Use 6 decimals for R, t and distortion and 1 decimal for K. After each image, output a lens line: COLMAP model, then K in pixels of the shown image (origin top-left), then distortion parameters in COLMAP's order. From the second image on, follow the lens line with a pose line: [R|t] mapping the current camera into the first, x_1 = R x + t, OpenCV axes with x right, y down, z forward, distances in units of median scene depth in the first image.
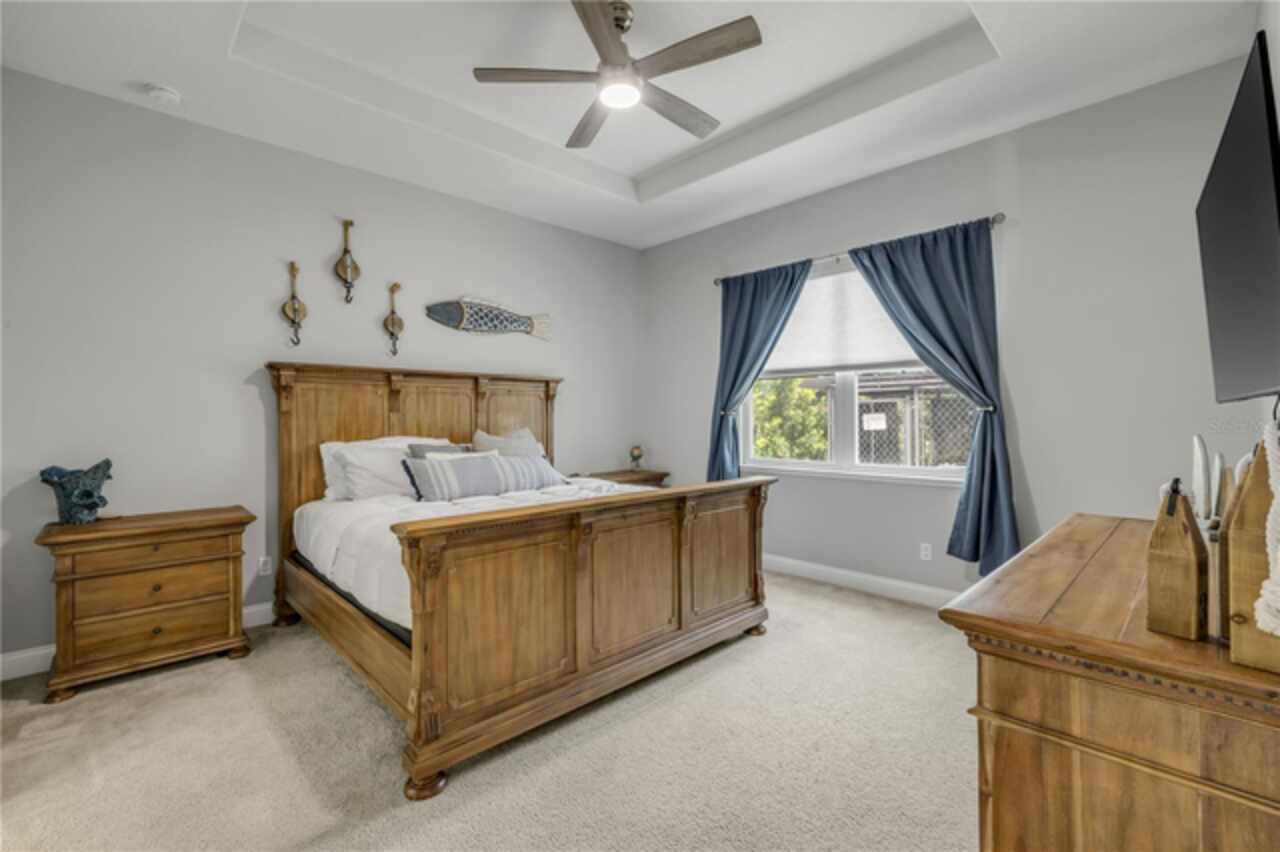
lens RADIAL K [[549.1, 0, 639.6], [0, 549.1, 417.0], [0, 0, 1]] dist [-0.000132, -0.000258]
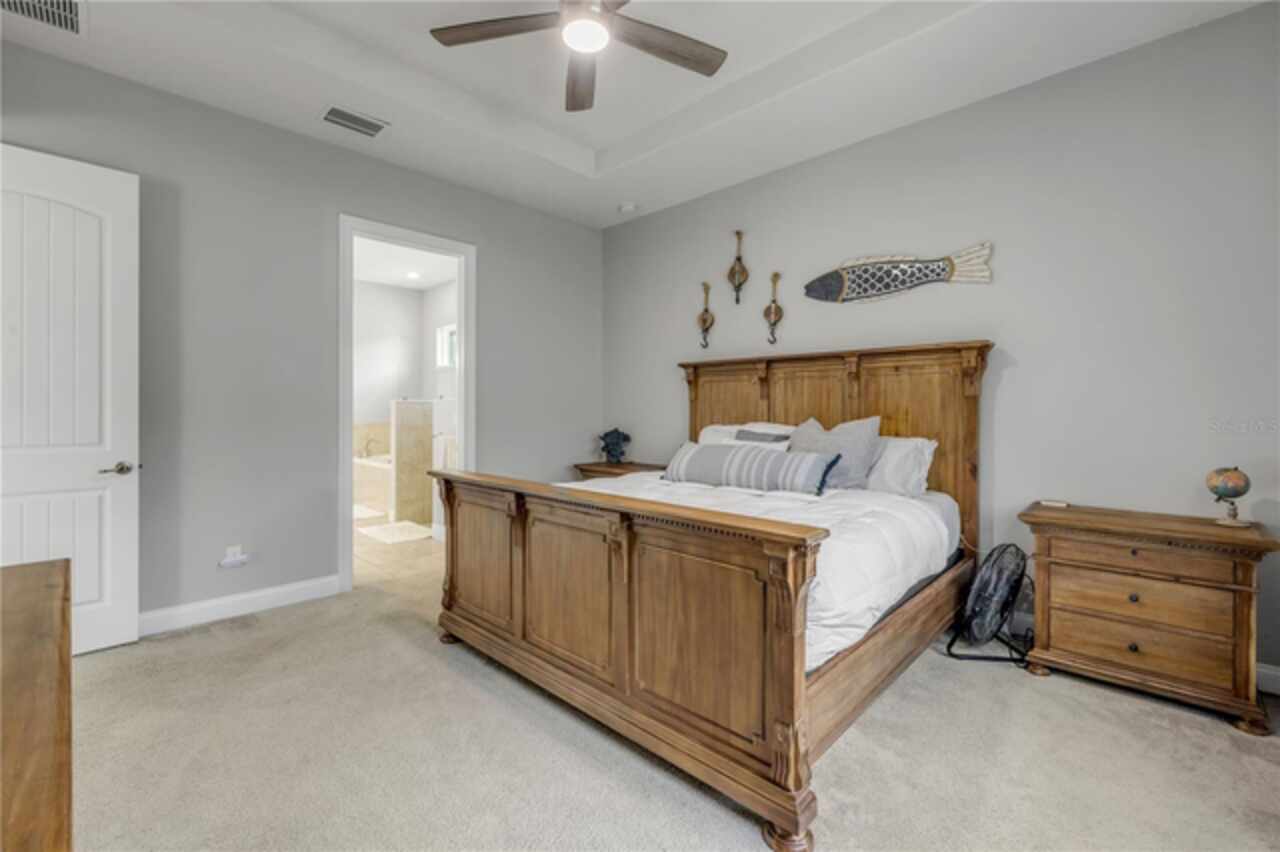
lens RADIAL K [[549.1, 0, 639.6], [0, 549.1, 417.0], [0, 0, 1]] dist [-0.000132, -0.000258]
pose [[0.048151, 0.024394, -0.998542, 0.558212], [0.007273, 0.999667, 0.024772, -0.001659], [0.998814, -0.008455, 0.047958, 0.681871]]
